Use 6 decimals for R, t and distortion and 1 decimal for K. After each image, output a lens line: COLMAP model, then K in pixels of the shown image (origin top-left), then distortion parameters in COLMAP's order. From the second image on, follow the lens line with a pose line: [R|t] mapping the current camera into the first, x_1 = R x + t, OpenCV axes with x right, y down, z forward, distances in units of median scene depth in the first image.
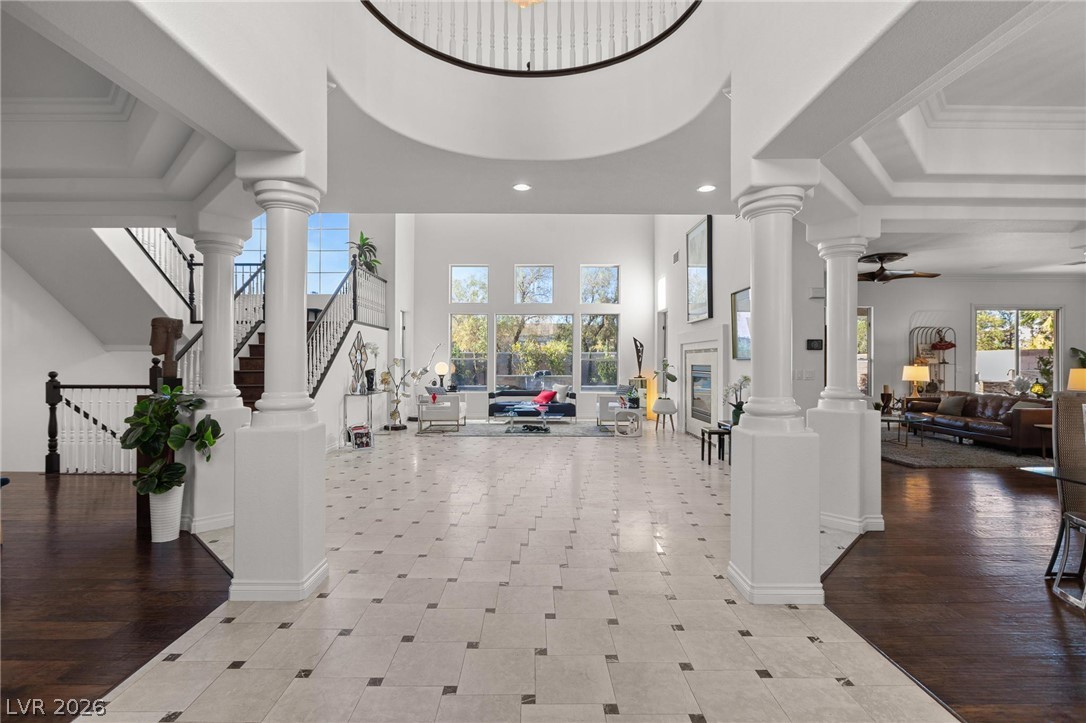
lens RADIAL K [[501.4, 0, 528.2], [0, 501.4, 342.2], [0, 0, 1]] dist [-0.006216, -0.003803]
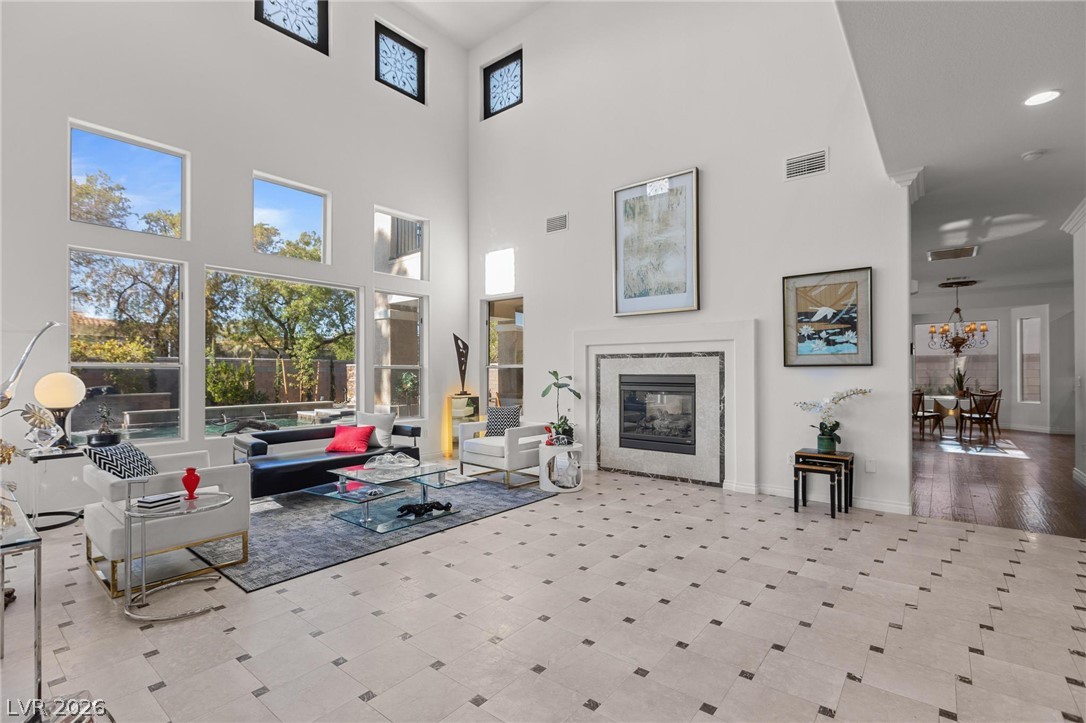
lens RADIAL K [[501.4, 0, 545.1], [0, 501.4, 365.6], [0, 0, 1]] dist [-0.006216, -0.003803]
pose [[0.611272, 0.005229, 0.791403, -0.260603], [-0.028195, 0.999487, 0.015174, 0.020425], [-0.790918, -0.031590, 0.611106, 0.539261]]
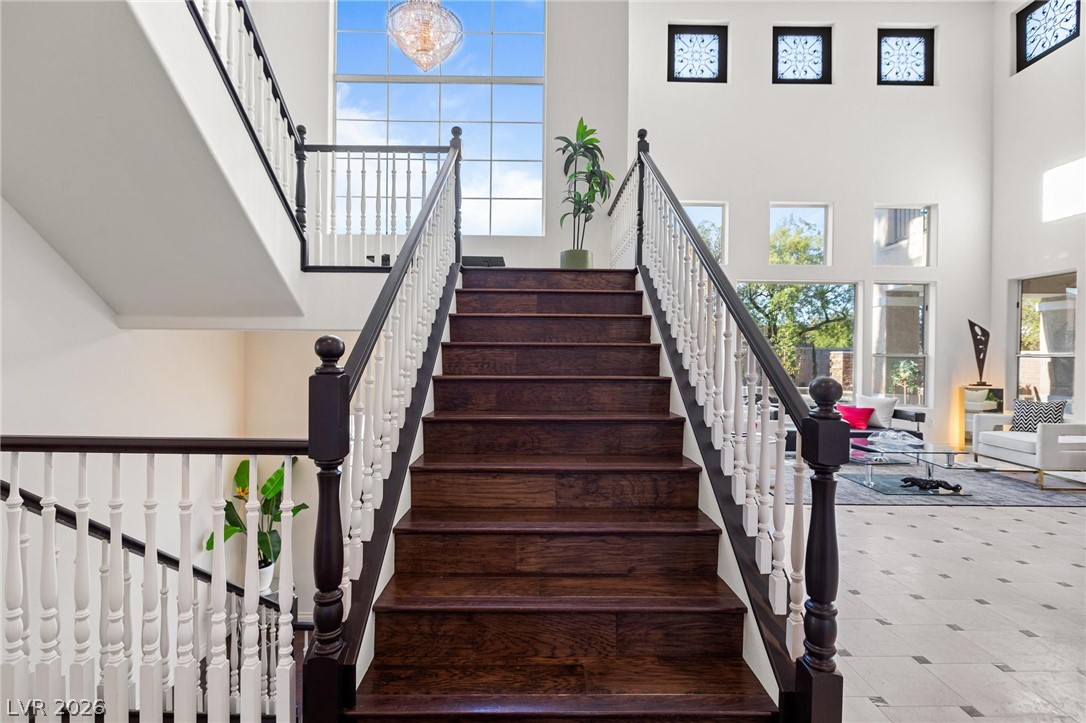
lens RADIAL K [[501.4, 0, 523.2], [0, 501.4, 351.2], [0, 0, 1]] dist [-0.006216, -0.003803]
pose [[0.999883, 0.015122, 0.002468, -0.371240], [-0.015220, 0.998818, 0.046153, 0.009853], [-0.001767, -0.046185, 0.998931, 0.415227]]
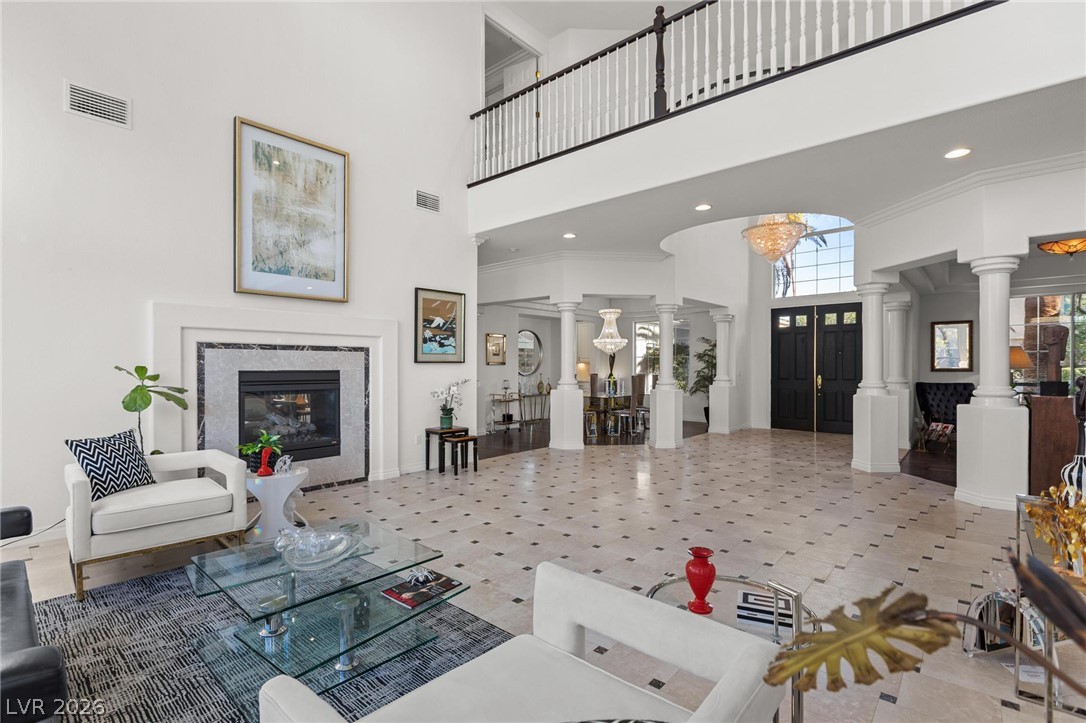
lens RADIAL K [[501.4, 0, 541.1], [0, 501.4, 363.9], [0, 0, 1]] dist [-0.006216, -0.003803]
pose [[-0.765226, -0.000721, 0.643761, -0.219145], [-0.027459, 0.999126, -0.031521, 0.038067], [-0.643176, -0.041797, -0.764577, 1.006645]]
